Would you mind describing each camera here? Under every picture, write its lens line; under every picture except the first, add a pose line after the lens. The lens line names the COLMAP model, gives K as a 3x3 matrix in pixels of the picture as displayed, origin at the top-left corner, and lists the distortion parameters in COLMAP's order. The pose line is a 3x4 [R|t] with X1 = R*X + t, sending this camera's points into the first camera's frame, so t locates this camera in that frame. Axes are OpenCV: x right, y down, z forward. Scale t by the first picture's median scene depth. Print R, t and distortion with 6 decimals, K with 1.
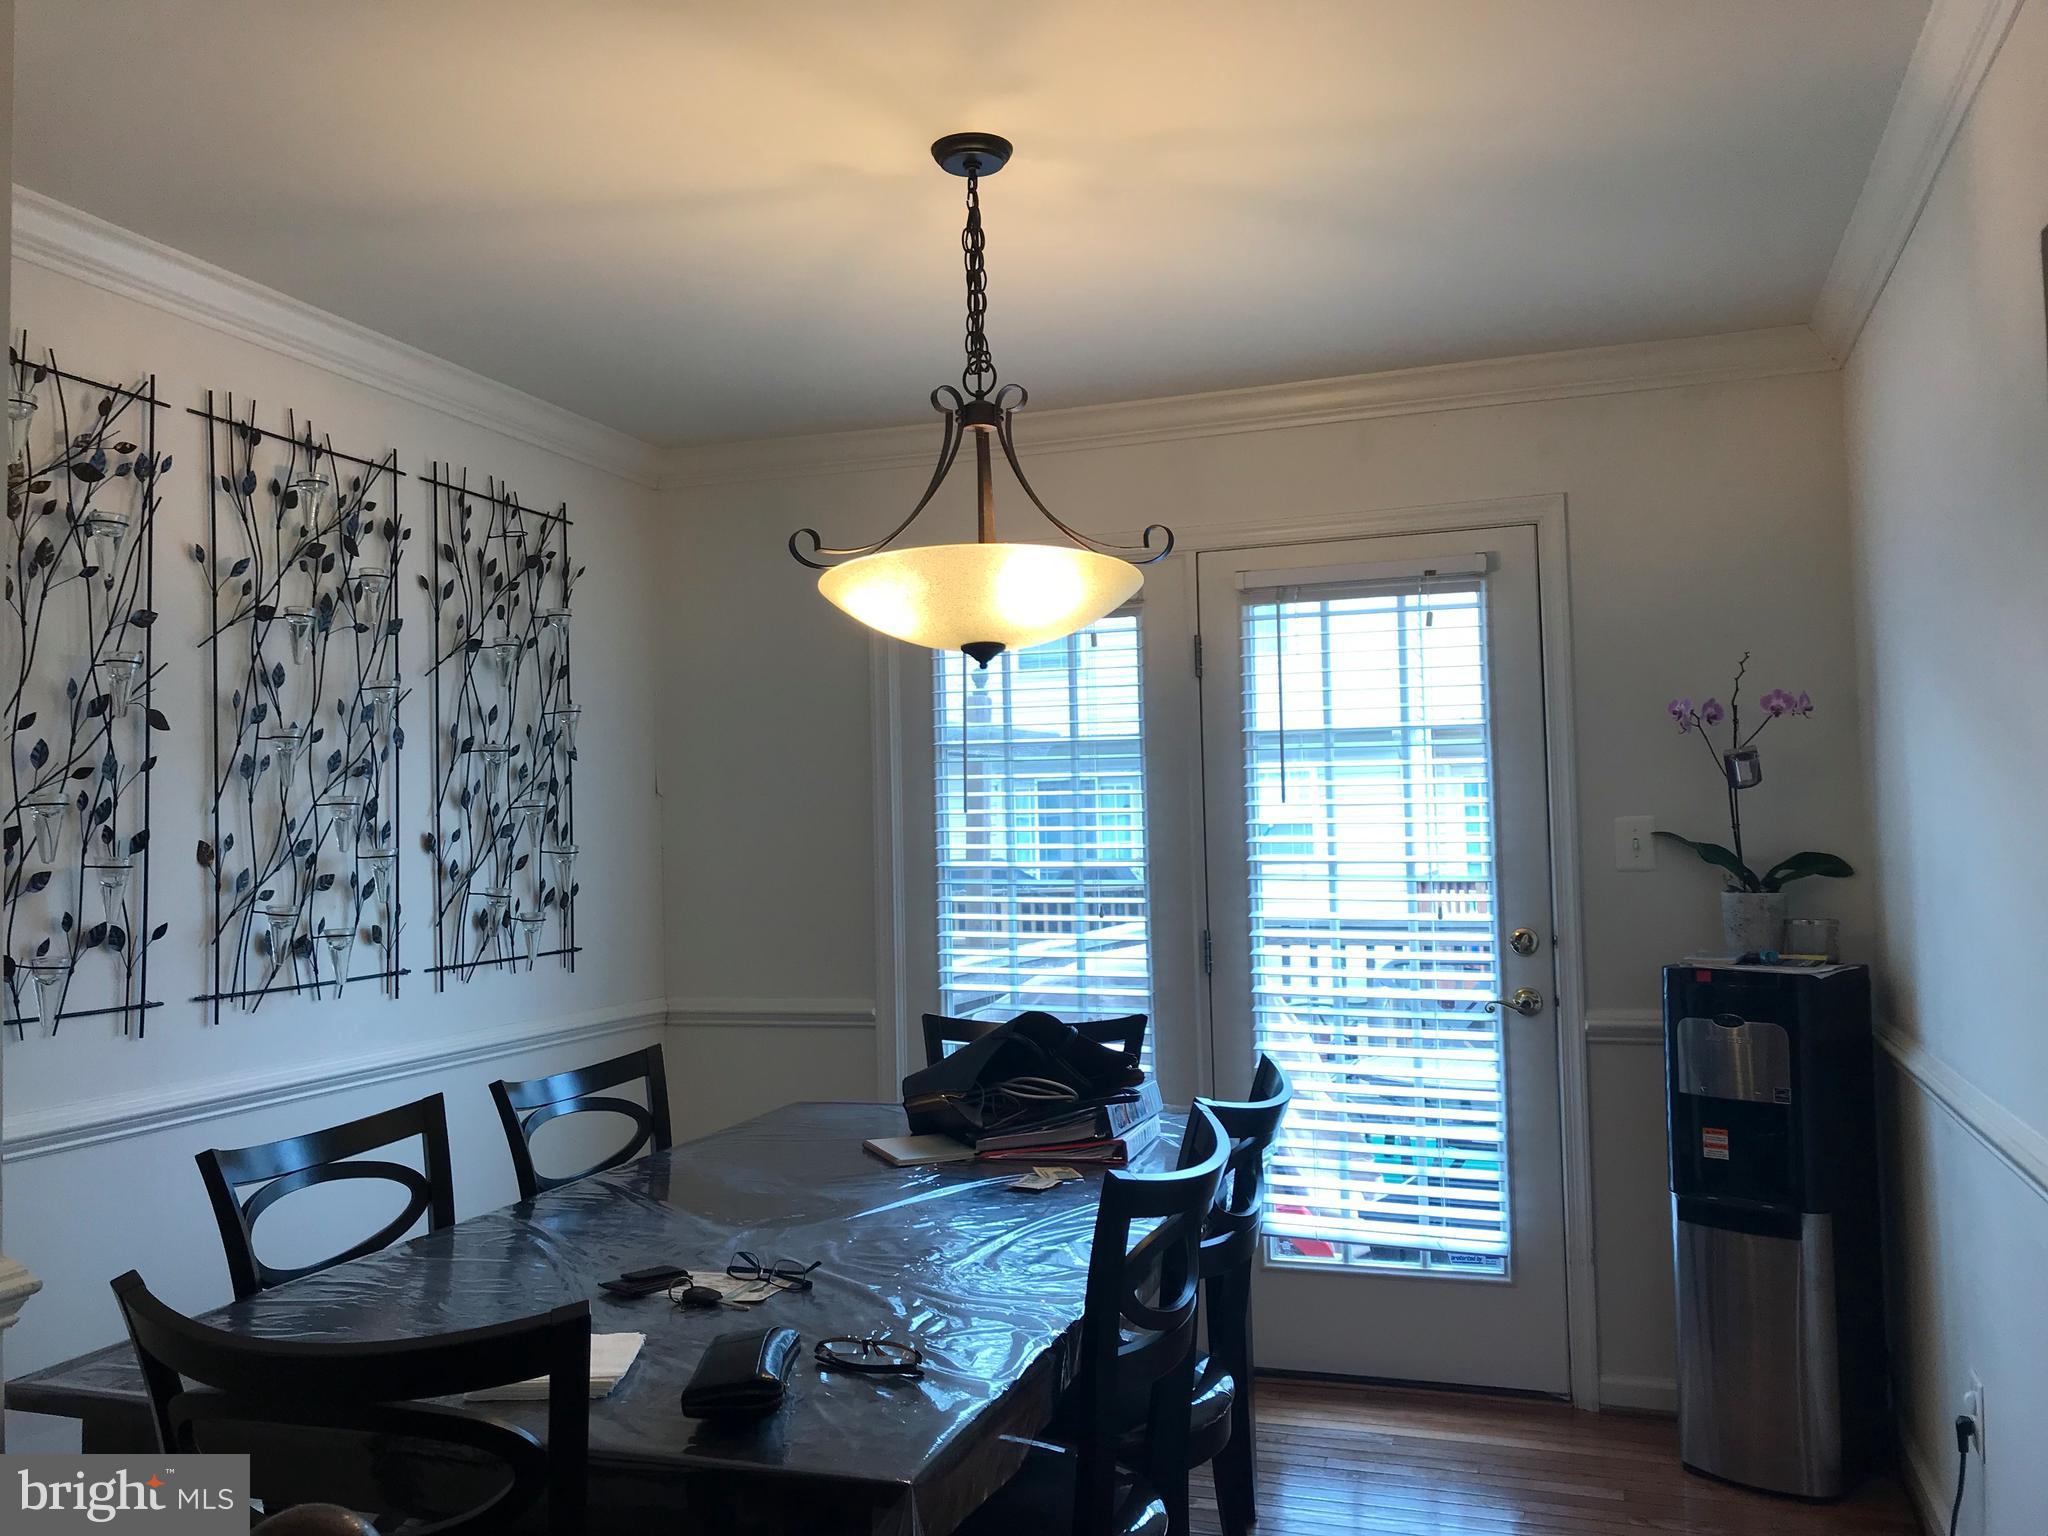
lens RADIAL K [[1633.3, 0, 1004.1], [0, 1633.3, 747.3], [0, 0, 1]] dist [-0.013366, 0.003550]
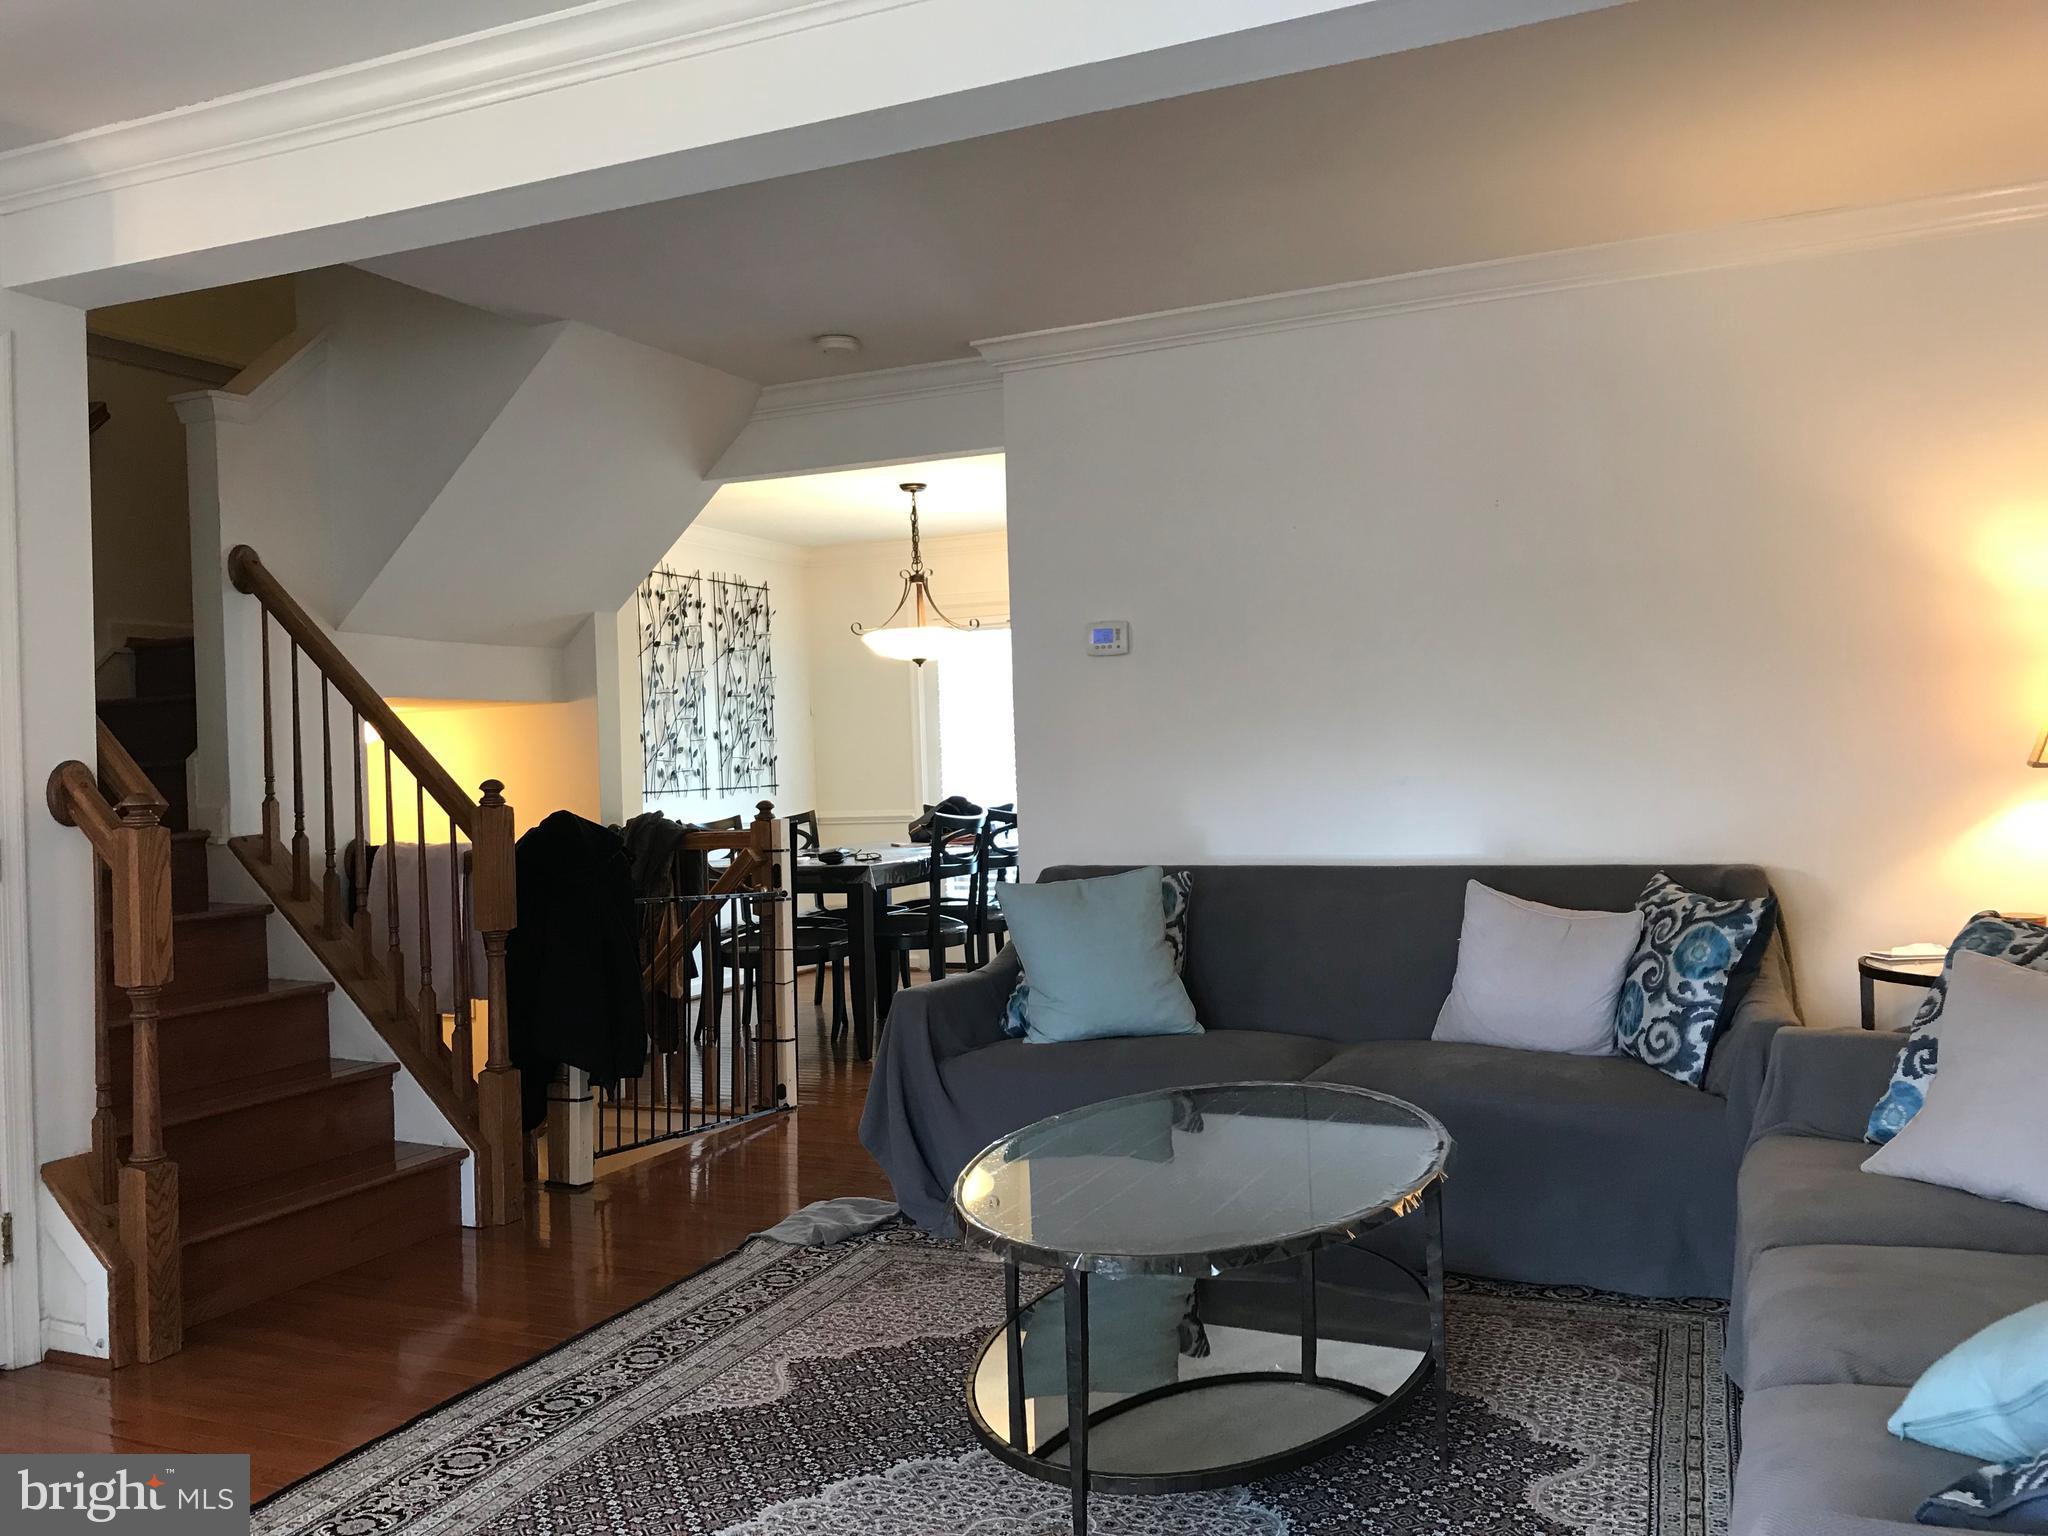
lens RADIAL K [[1633.3, 0, 1022.7], [0, 1633.3, 778.1], [0, 0, 1]] dist [-0.013366, 0.003550]
pose [[0.996332, -0.010123, -0.084971, 0.297670], [0.015501, 0.997901, 0.062874, -0.022212], [0.084156, -0.063960, 0.994398, -1.352828]]
